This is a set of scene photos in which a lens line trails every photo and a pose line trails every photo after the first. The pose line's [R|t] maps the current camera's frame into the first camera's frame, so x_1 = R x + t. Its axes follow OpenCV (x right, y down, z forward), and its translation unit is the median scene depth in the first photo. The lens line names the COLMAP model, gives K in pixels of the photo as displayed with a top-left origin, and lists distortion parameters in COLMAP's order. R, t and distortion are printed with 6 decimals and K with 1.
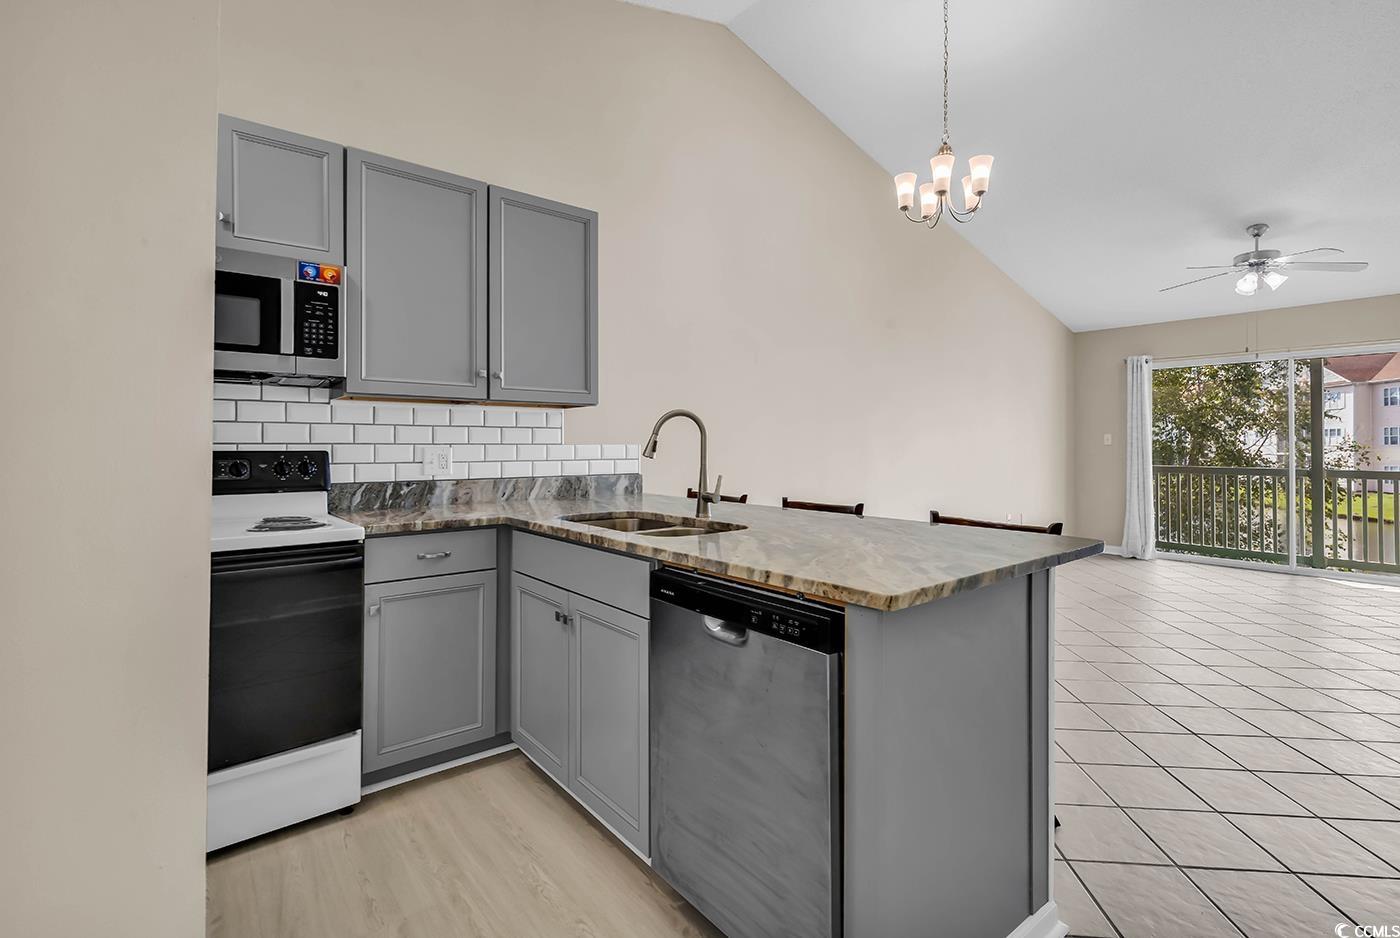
lens RADIAL K [[652.7, 0, 705.3], [0, 652.7, 438.6], [0, 0, 1]] dist [0.002720, 0.000329]
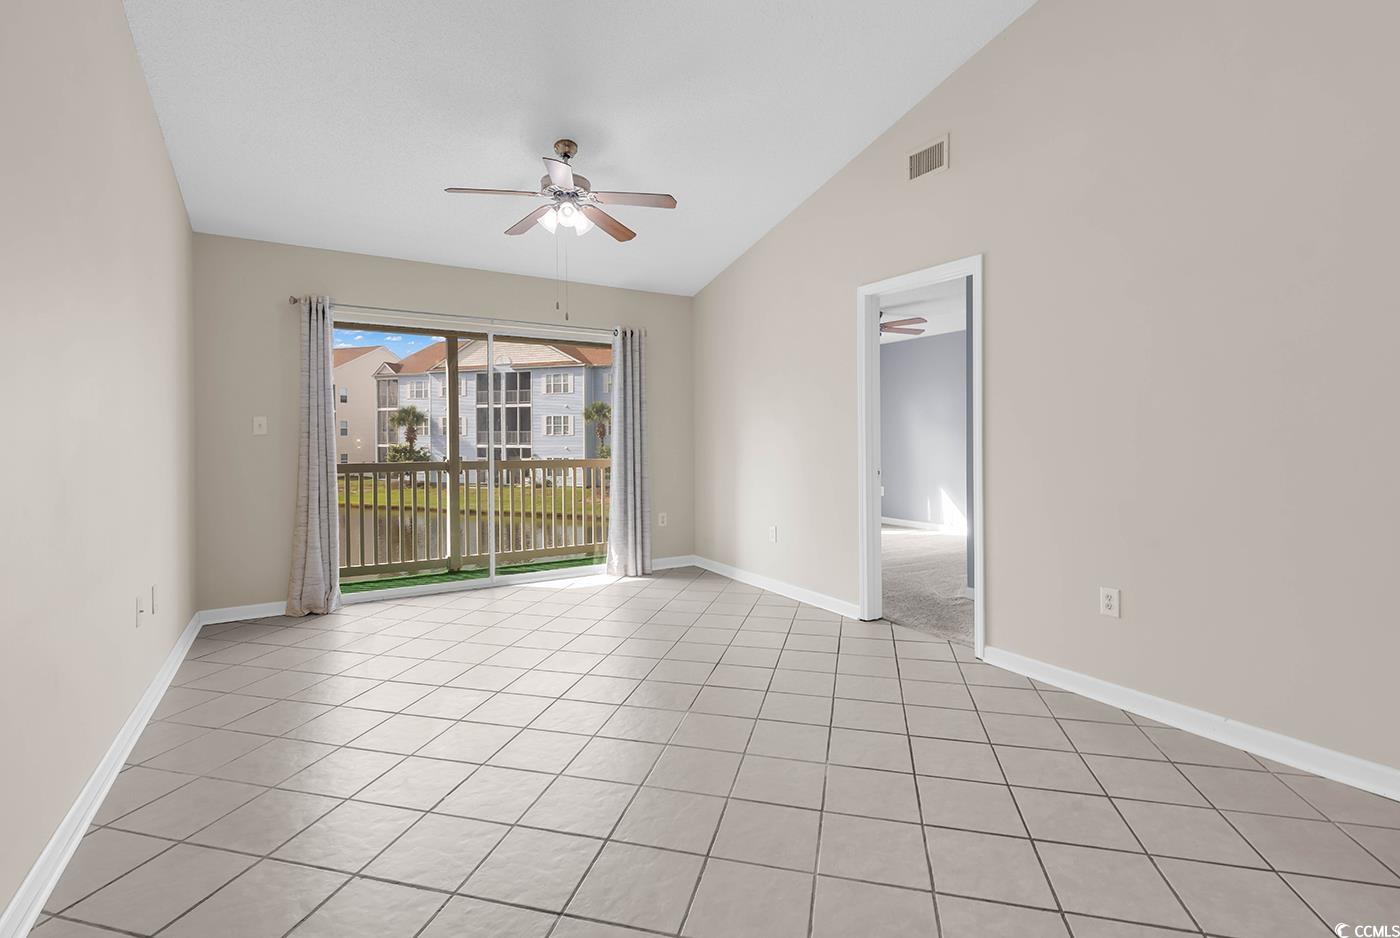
lens RADIAL K [[652.7, 0, 705.3], [0, 652.7, 438.6], [0, 0, 1]] dist [0.002720, 0.000329]
pose [[0.152207, -0.001554, 0.988347, 0.093500], [-0.009323, 0.999952, 0.003008, 0.008326], [-0.988305, -0.009672, 0.152185, 0.537833]]
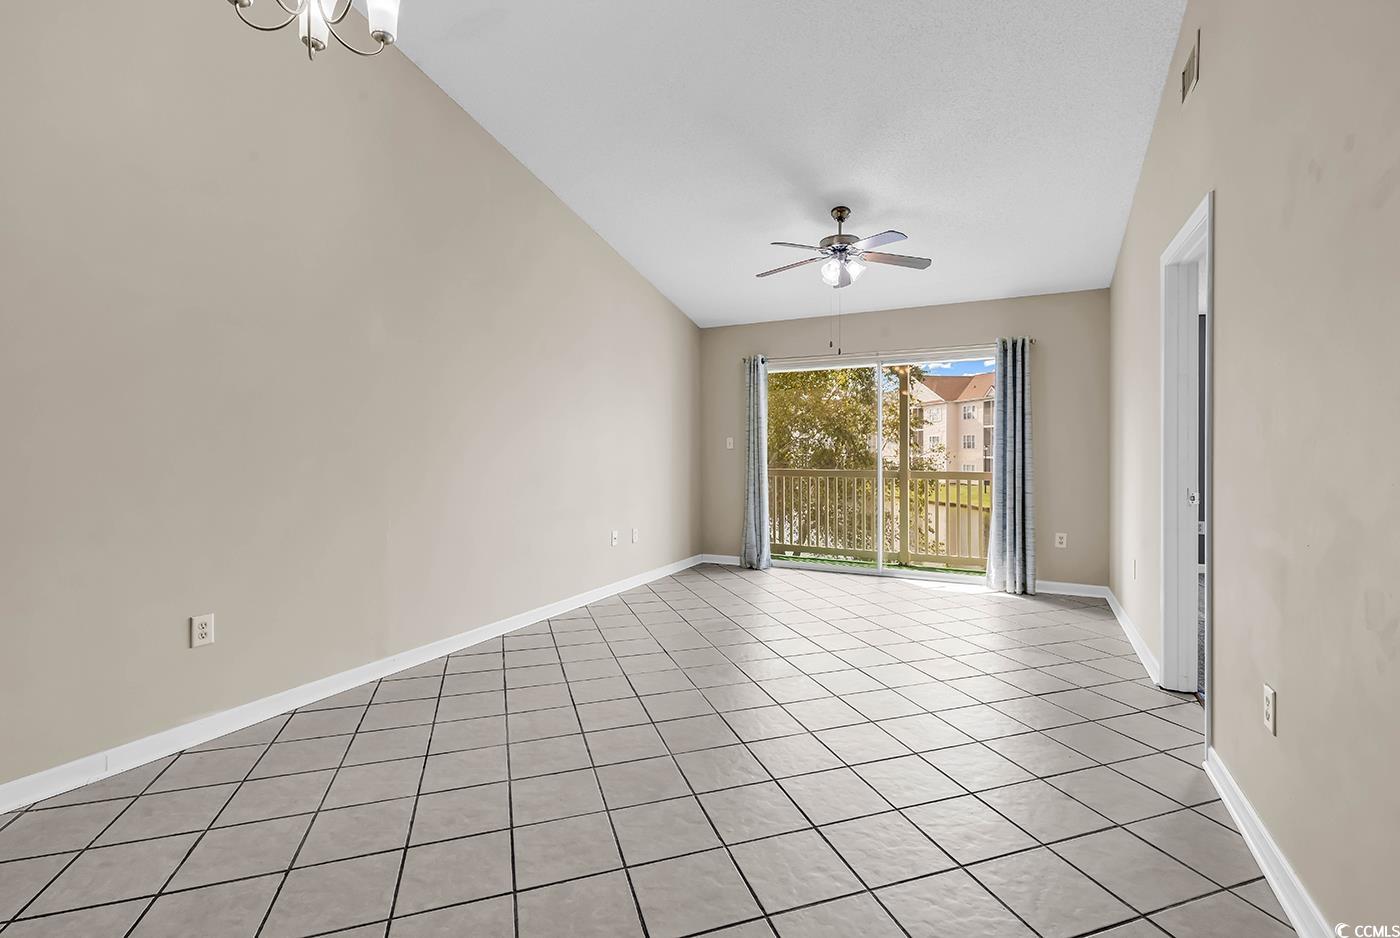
lens RADIAL K [[627.6, 0, 696.8], [0, 627.6, 454.3], [0, 0, 1]] dist [0.002864, 0.000376]
pose [[0.921447, -0.003926, 0.388485, 0.235678], [-0.003200, 0.999838, 0.017695, 0.002072], [-0.388491, -0.017548, 0.921285, 0.196955]]
